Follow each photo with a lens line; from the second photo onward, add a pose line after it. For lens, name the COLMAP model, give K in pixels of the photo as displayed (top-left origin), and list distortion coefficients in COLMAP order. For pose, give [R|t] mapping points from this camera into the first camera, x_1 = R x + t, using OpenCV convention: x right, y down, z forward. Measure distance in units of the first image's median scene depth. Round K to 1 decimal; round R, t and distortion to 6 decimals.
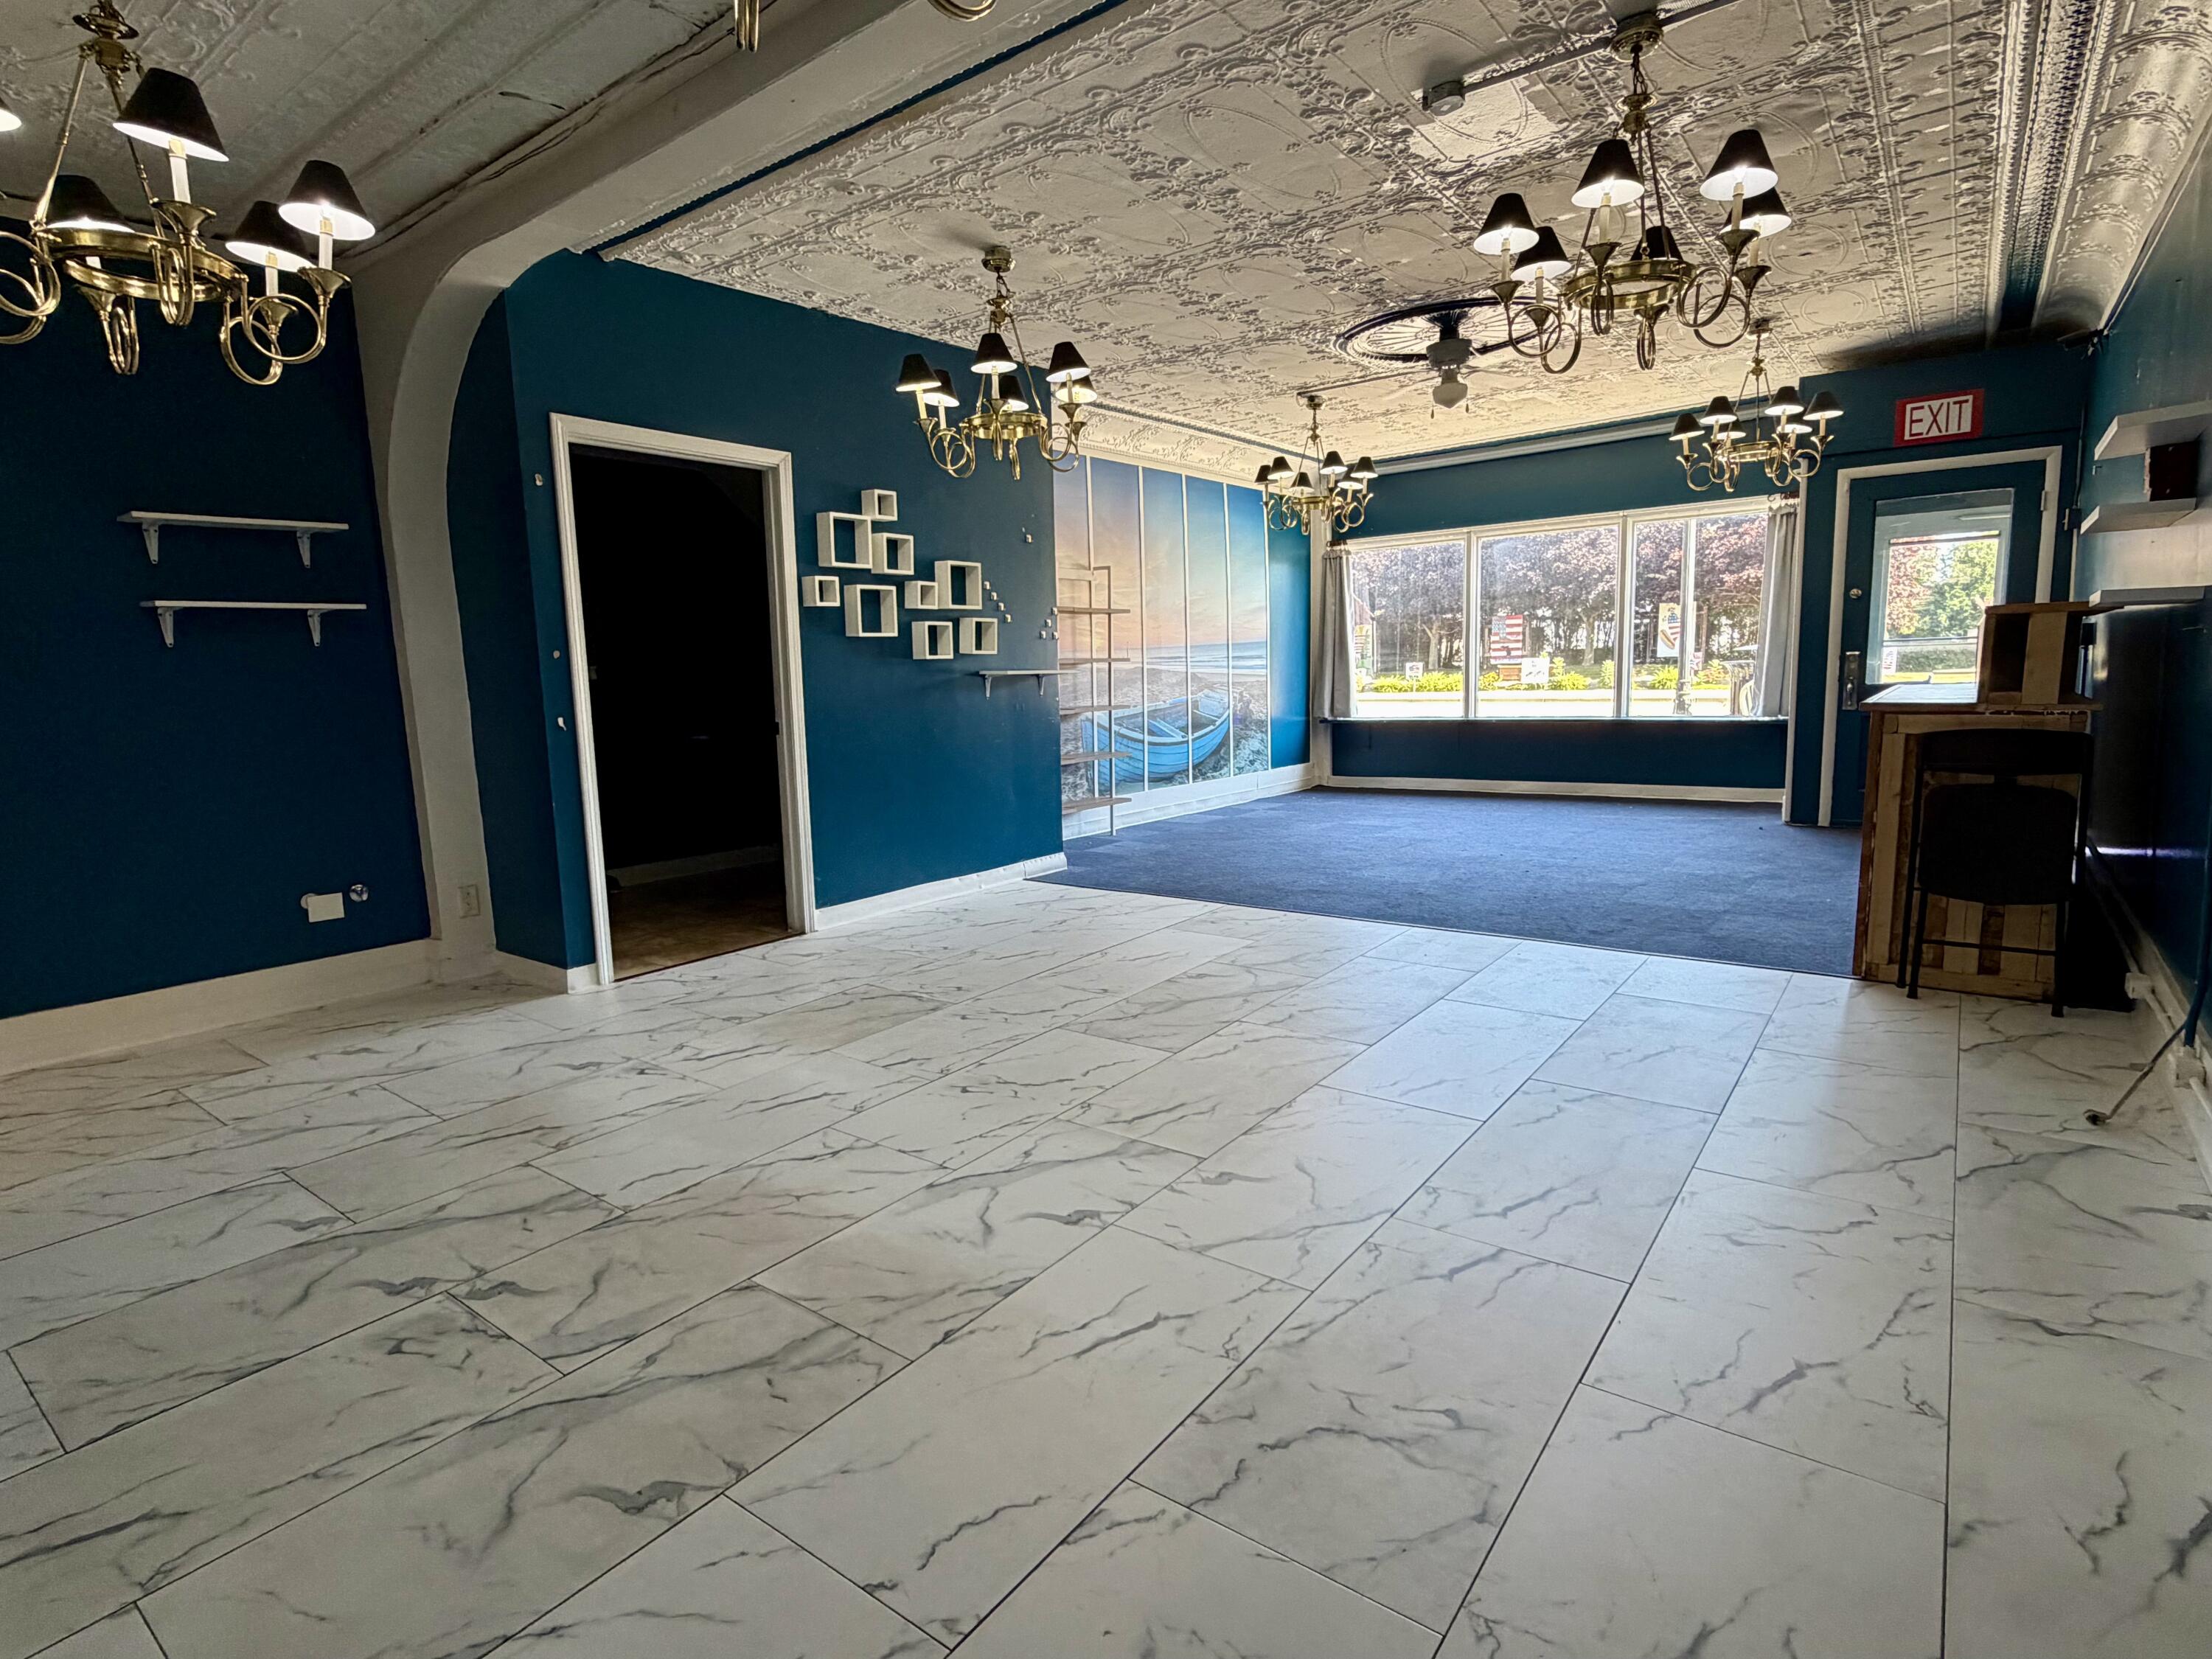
lens RADIAL K [[1093.8, 0, 1087.8], [0, 1093.8, 838.9], [0, 0, 1]] dist [-0.000710, 0.002444]
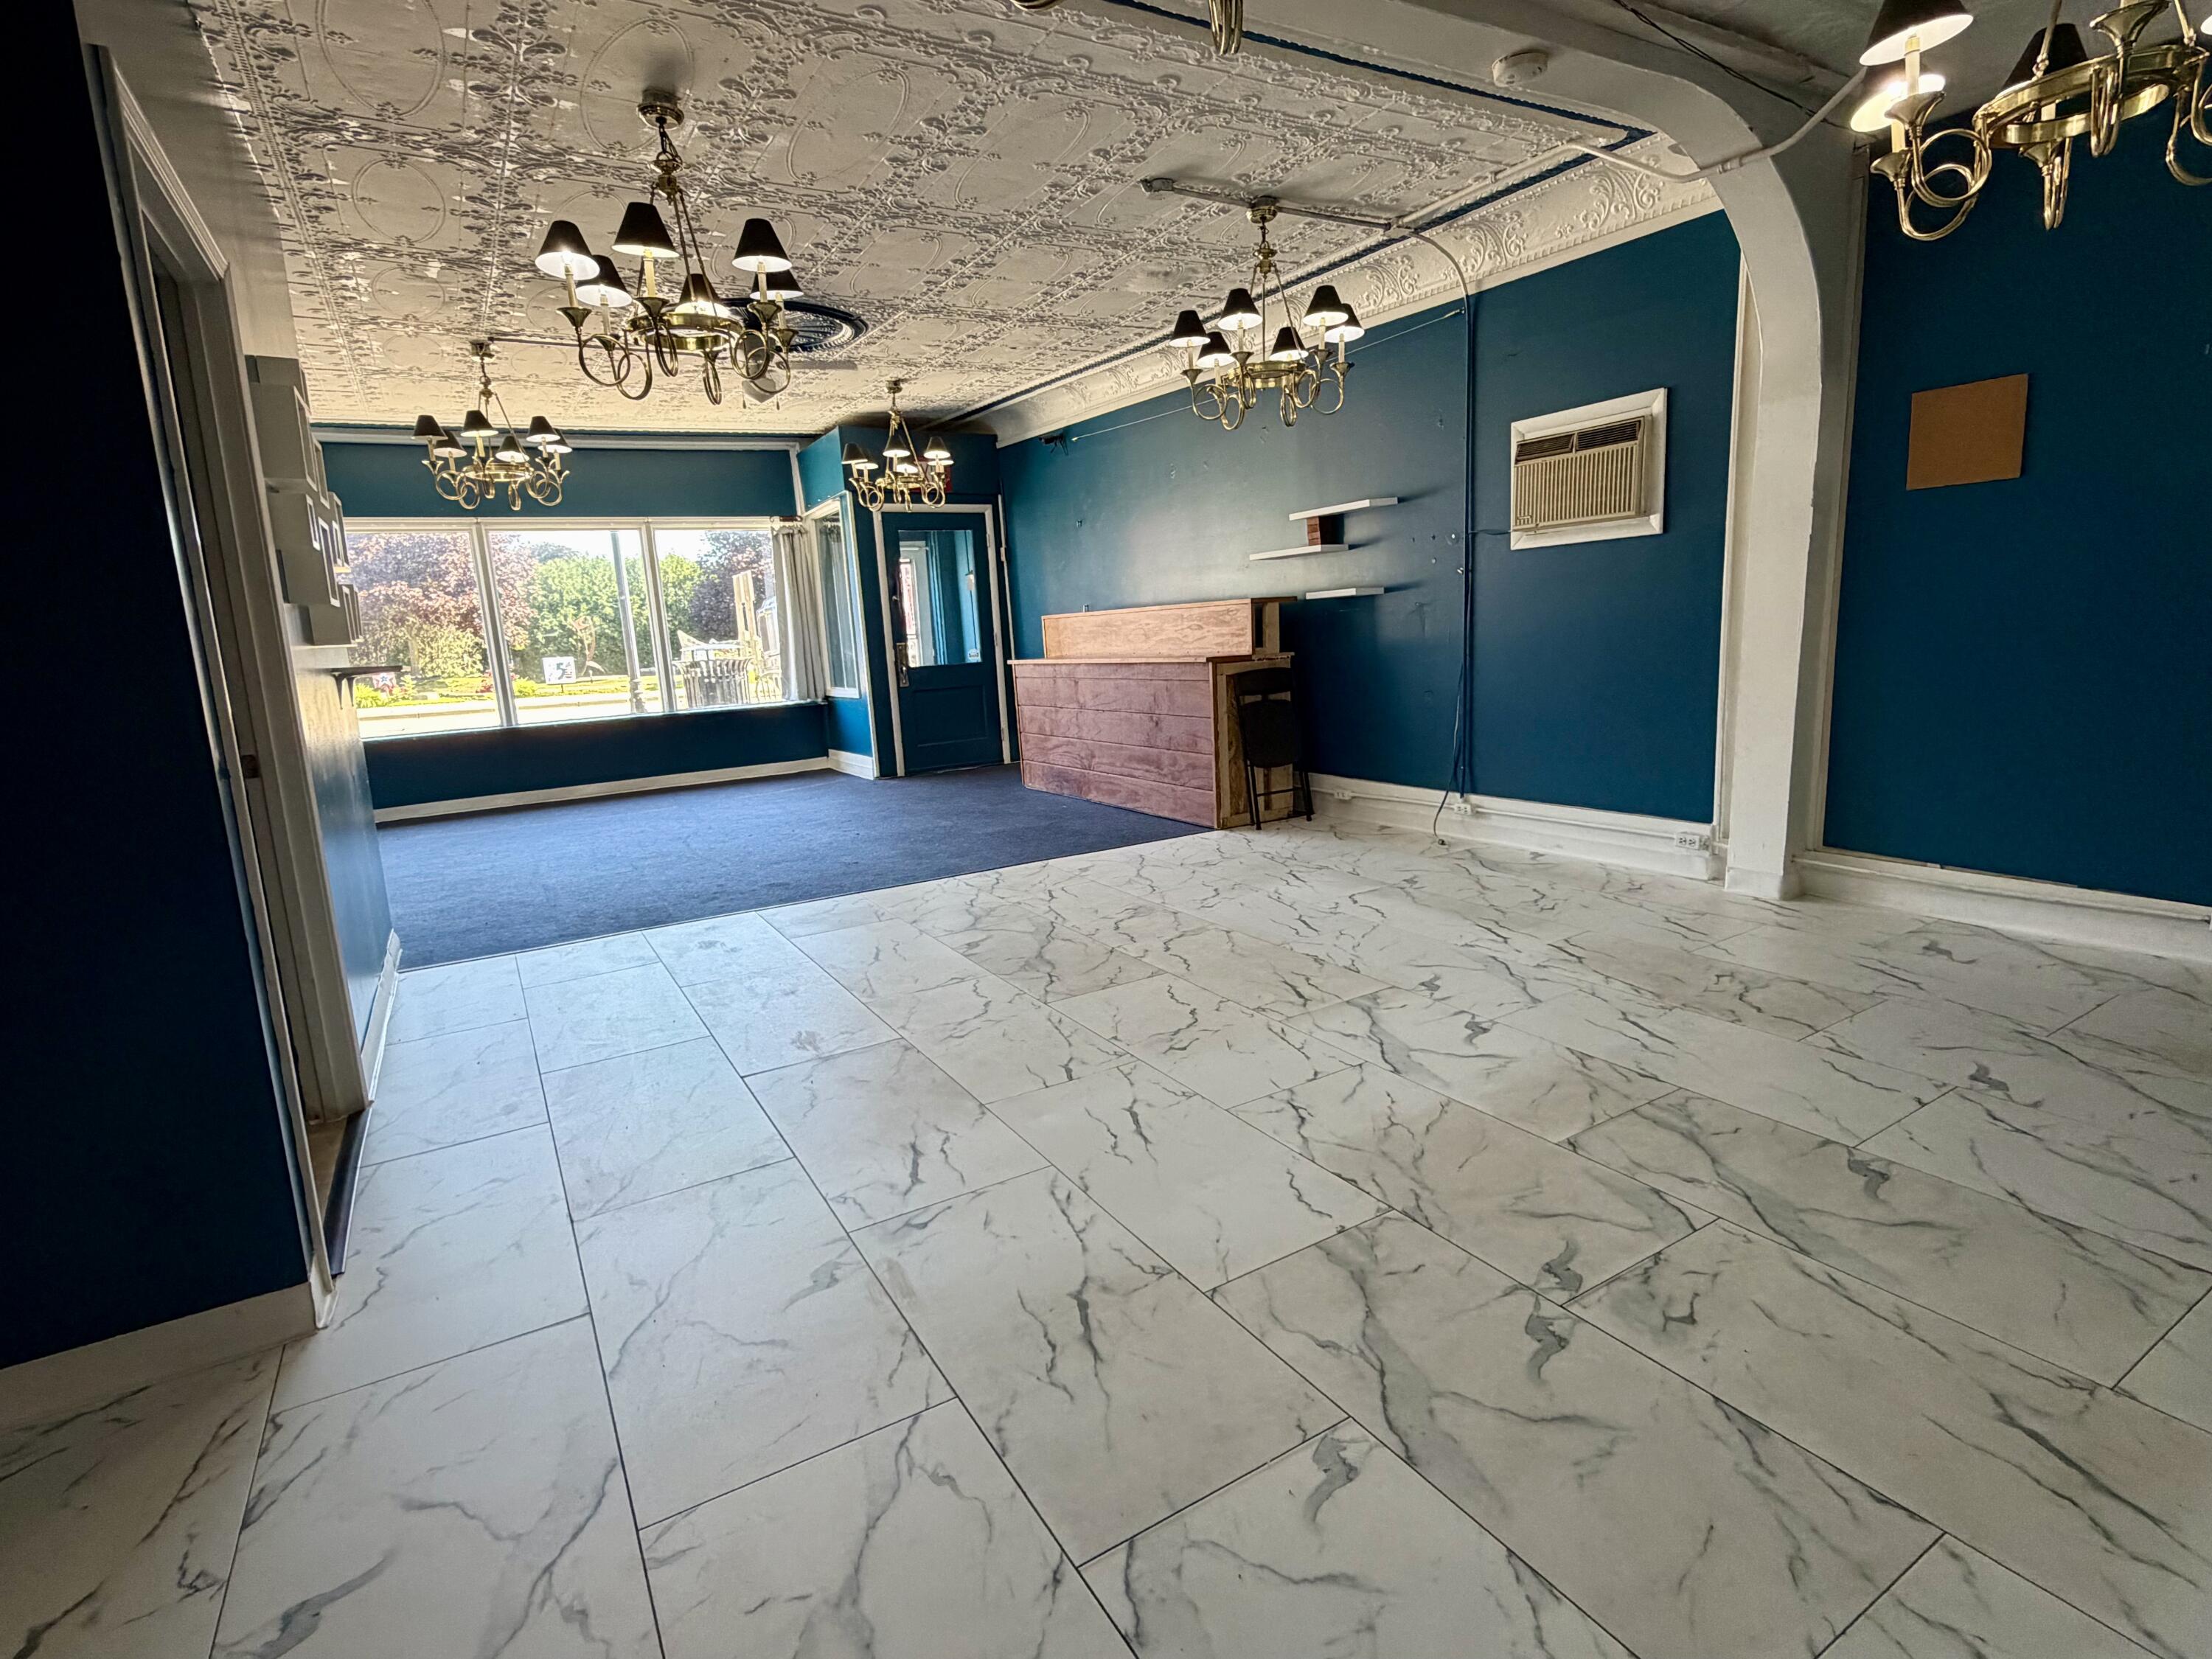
lens RADIAL K [[1093.8, 0, 1092.3], [0, 1093.8, 822.5], [0, 0, 1]] dist [-0.000710, 0.002444]
pose [[0.376464, -0.152266, 0.913833, -1.218938], [0.184124, 0.979021, 0.087275, -0.083396], [-0.907950, 0.135402, 0.396602, 0.792895]]
